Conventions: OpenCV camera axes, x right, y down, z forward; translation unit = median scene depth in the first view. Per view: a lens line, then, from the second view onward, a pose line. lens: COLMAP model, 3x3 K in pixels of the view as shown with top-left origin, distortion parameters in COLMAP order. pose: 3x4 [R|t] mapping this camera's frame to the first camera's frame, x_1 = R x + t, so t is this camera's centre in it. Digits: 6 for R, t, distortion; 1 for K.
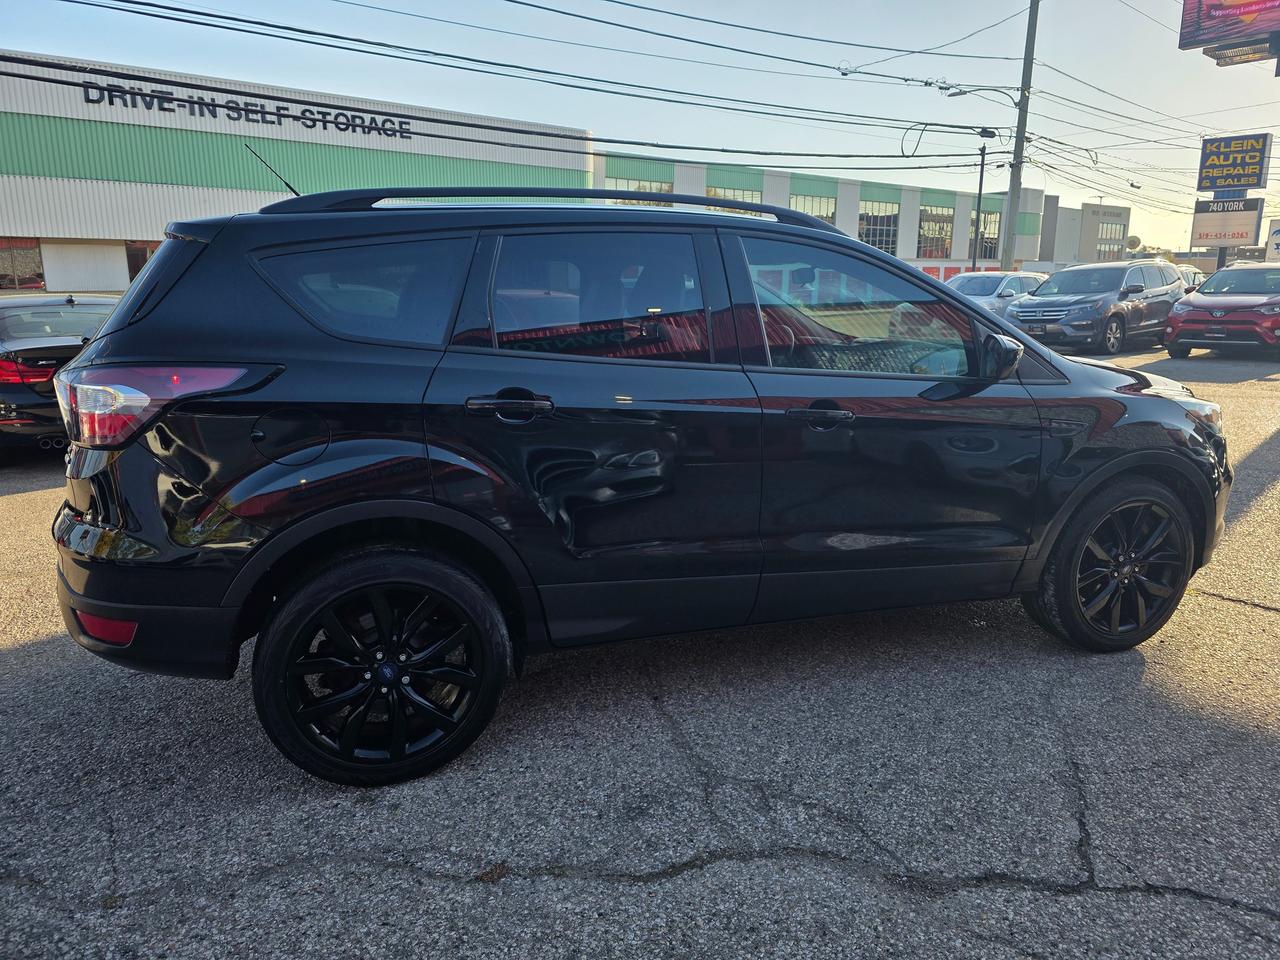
lens RADIAL K [[875.9, 0, 641.5], [0, 875.9, 468.8], [0, 0, 1]] dist [0.038340, -0.043254]
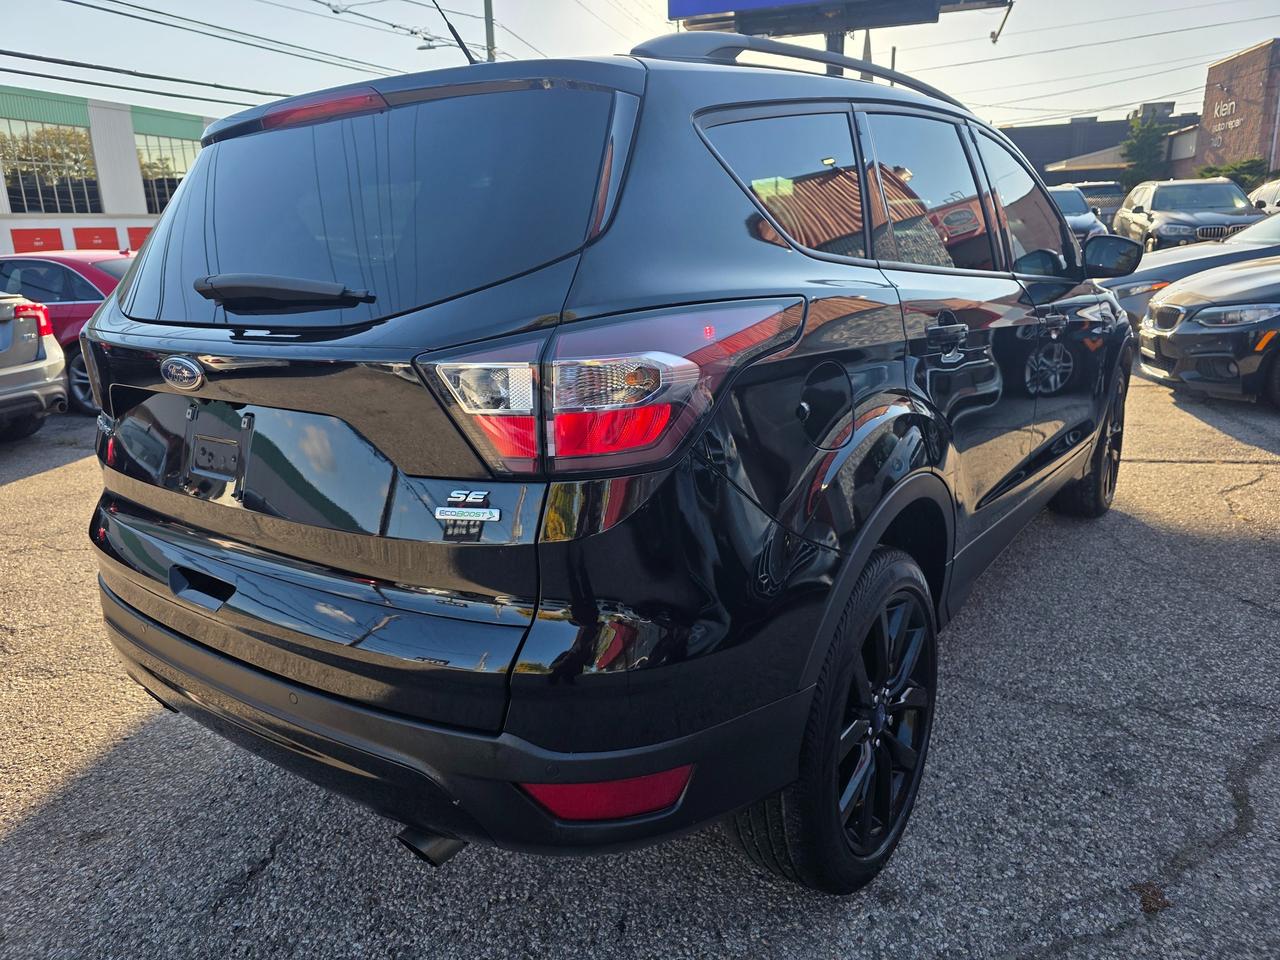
lens RADIAL K [[875.9, 0, 644.2], [0, 875.9, 473.8], [0, 0, 1]] dist [0.038340, -0.043254]
pose [[0.820247, -0.177624, 0.543732, -0.081044], [0.153089, 0.984057, 0.090525, -0.006357], [-0.551143, 0.008986, 0.834362, 0.050076]]
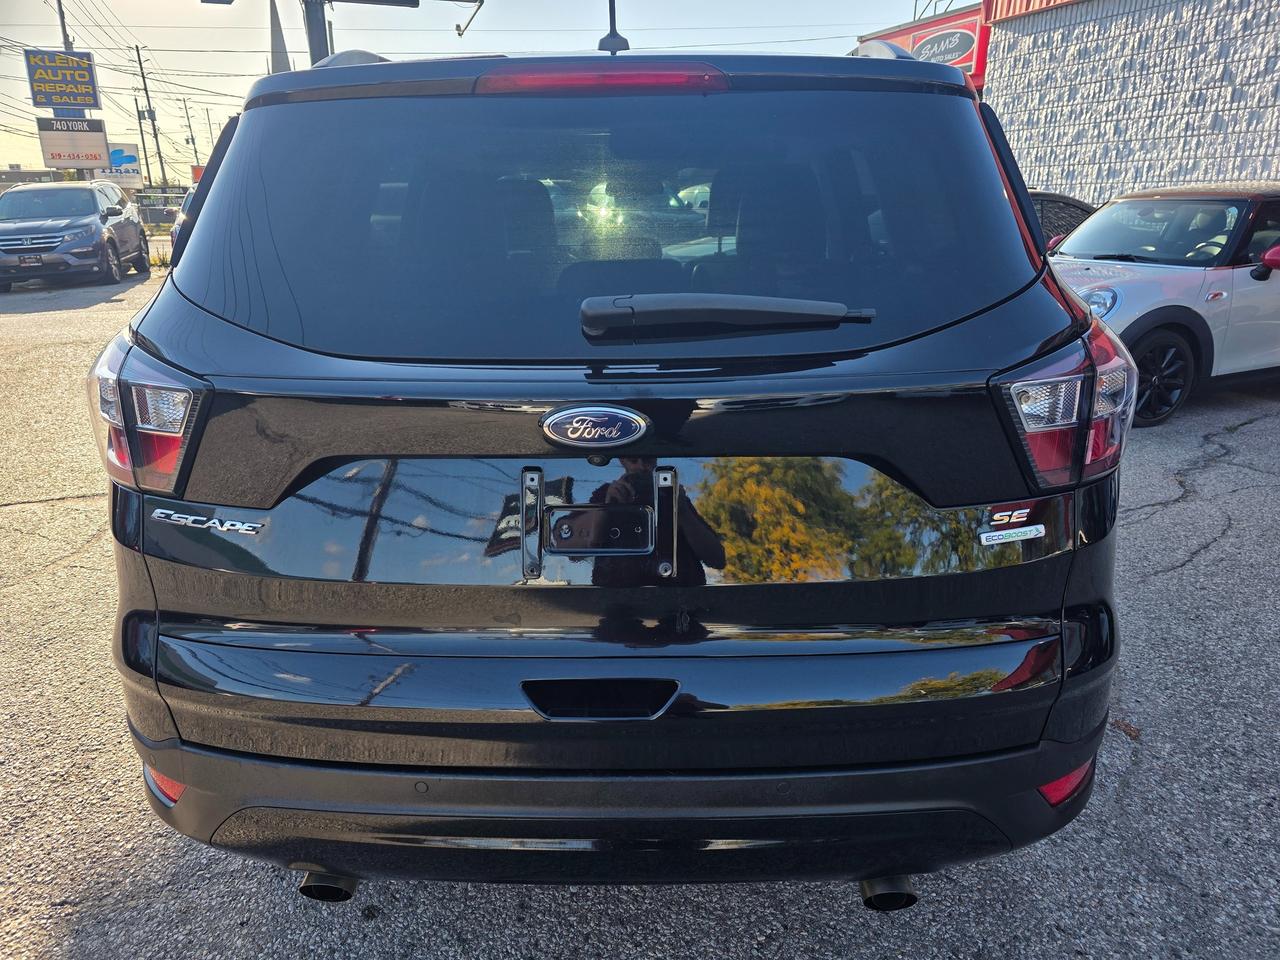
lens RADIAL K [[875.9, 0, 641.6], [0, 875.9, 474.8], [0, 0, 1]] dist [0.038340, -0.043254]
pose [[0.334781, -0.278861, 0.900088, -0.113353], [0.199716, 0.954505, 0.221437, -0.019520], [-0.920888, 0.105629, 0.375243, 0.097183]]
